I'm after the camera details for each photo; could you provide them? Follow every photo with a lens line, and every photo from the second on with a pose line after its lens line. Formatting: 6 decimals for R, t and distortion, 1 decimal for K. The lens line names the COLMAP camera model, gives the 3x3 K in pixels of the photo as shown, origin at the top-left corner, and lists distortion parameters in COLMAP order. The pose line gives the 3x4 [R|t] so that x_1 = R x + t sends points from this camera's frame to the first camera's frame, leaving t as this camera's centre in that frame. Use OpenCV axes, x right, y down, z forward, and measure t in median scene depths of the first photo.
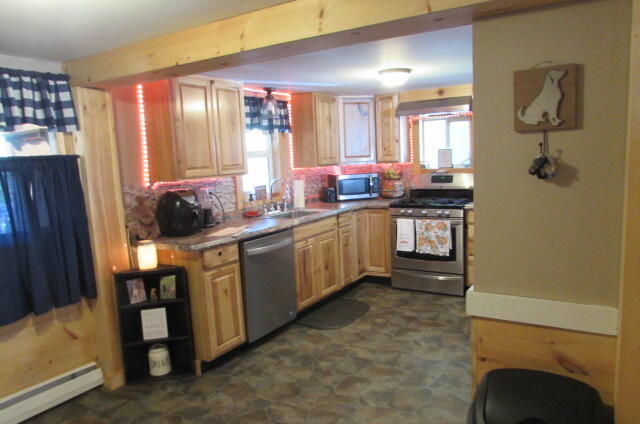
lens RADIAL K [[455.0, 0, 320.2], [0, 455.0, 210.9], [0, 0, 1]] dist [-0.026969, 0.010993]
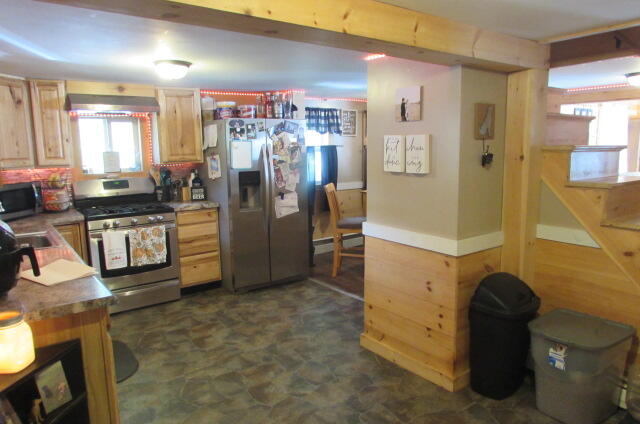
lens RADIAL K [[455.0, 0, 320.1], [0, 455.0, 215.1], [0, 0, 1]] dist [-0.026969, 0.010993]
pose [[0.361447, -0.102627, 0.926727, -0.511939], [0.116456, 0.991110, 0.064336, -0.024827], [-0.925091, 0.084669, 0.370185, 0.355046]]
